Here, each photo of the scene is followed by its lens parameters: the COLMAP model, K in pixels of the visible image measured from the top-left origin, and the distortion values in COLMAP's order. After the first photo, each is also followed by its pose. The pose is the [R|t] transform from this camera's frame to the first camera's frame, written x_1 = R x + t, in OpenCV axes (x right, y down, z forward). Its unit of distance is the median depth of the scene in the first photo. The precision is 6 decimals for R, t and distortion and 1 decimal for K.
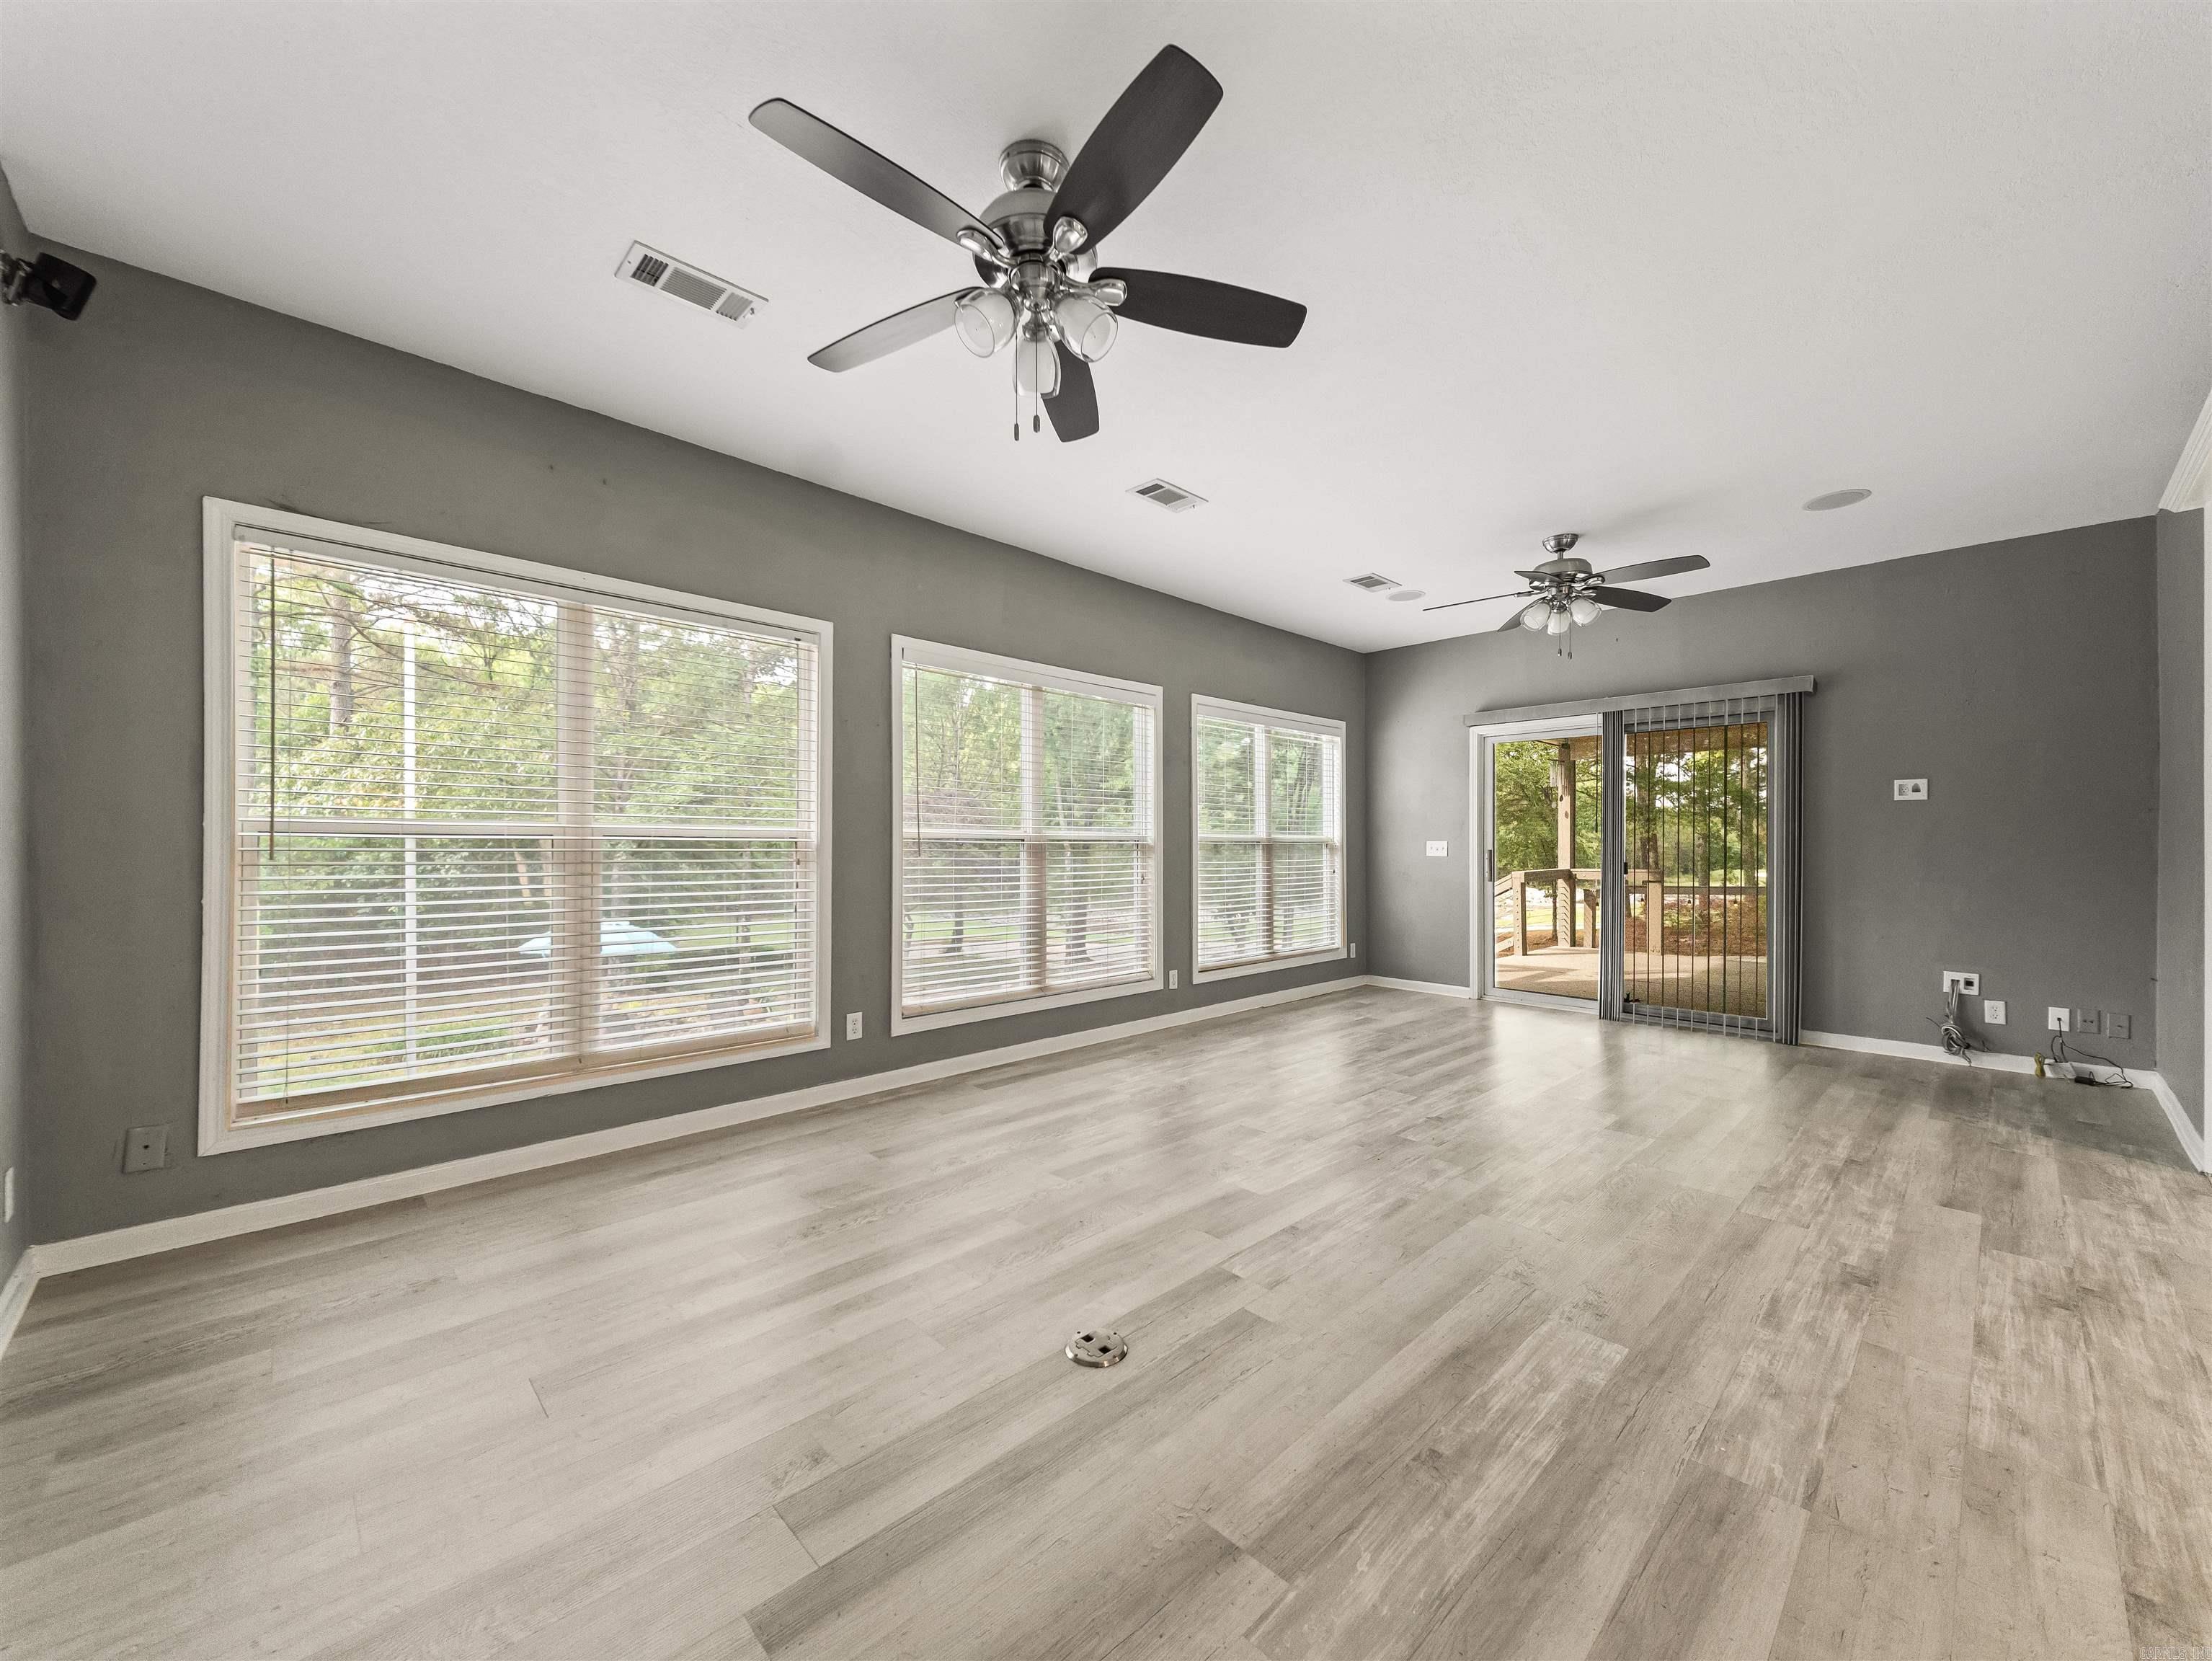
lens RADIAL K [[861.4, 0, 1109.3], [0, 861.4, 833.7], [0, 0, 1]] dist [0.027578, -0.007194]
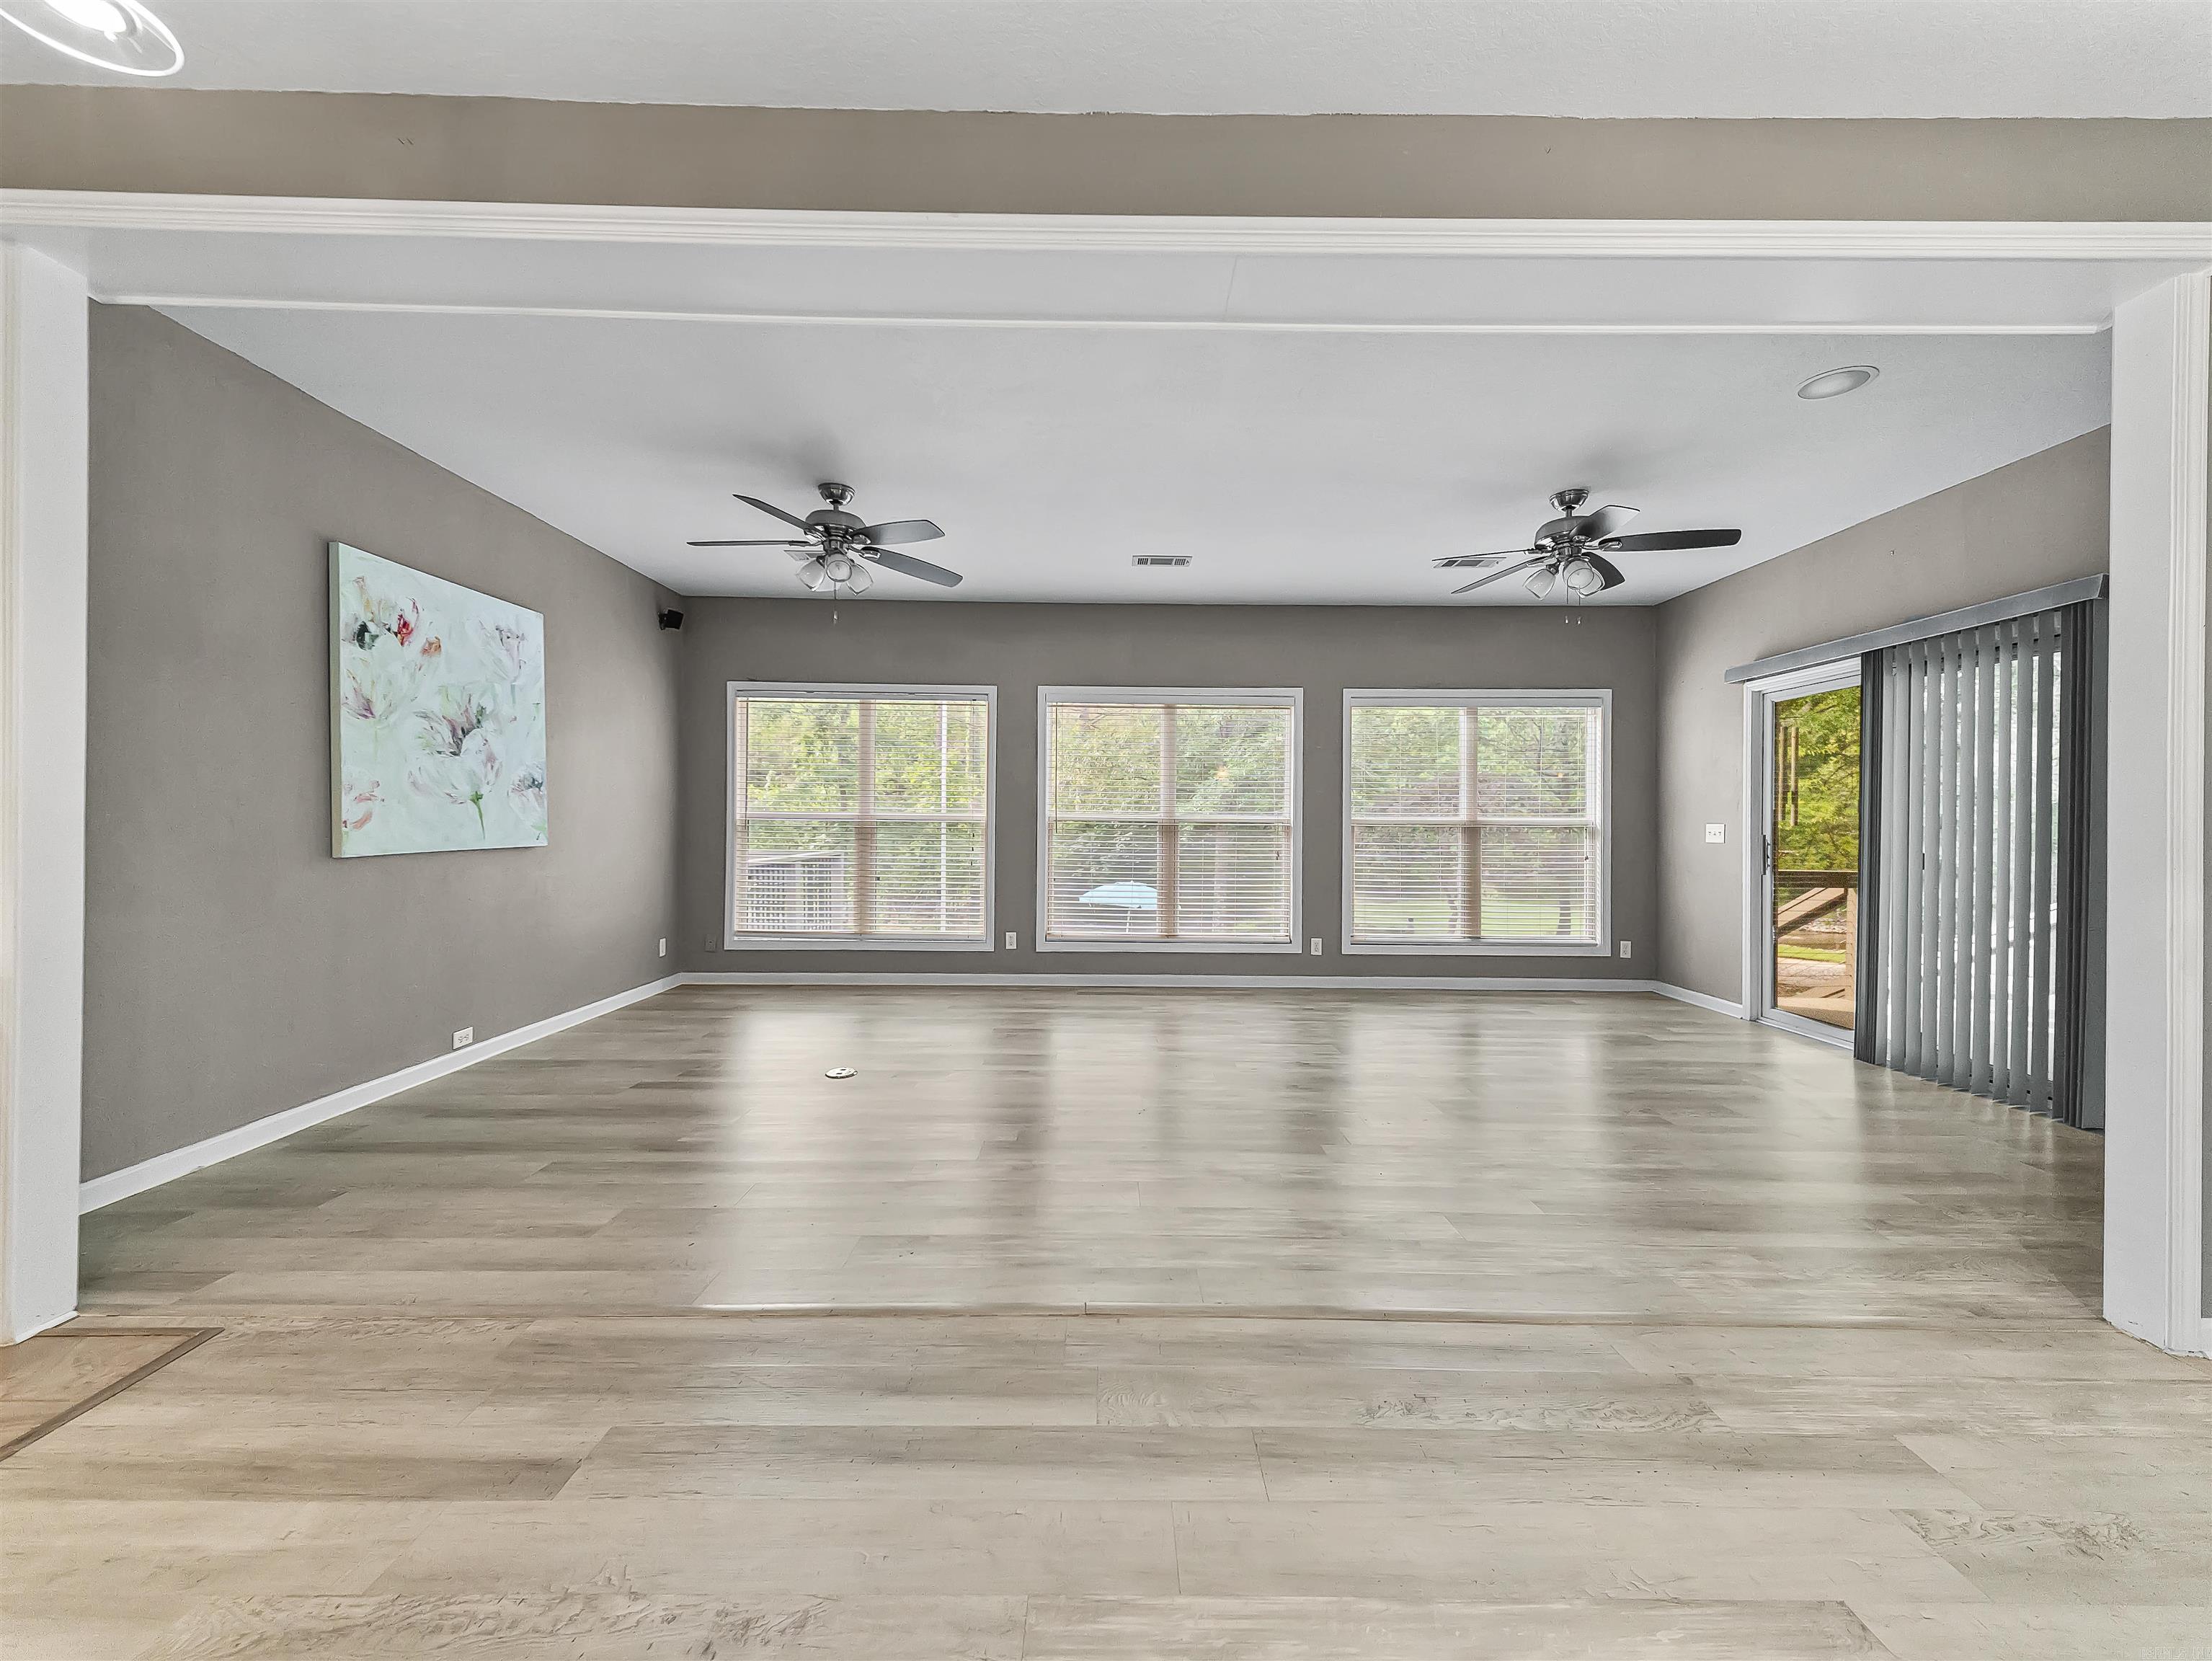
lens RADIAL K [[861.4, 0, 1103.6], [0, 861.4, 825.2], [0, 0, 1]] dist [0.027578, -0.007194]
pose [[0.719085, 0.002948, -0.694916, 0.666644], [0.003131, 0.999967, 0.007482, 0.001200], [0.694915, -0.007557, 0.719052, -0.004320]]
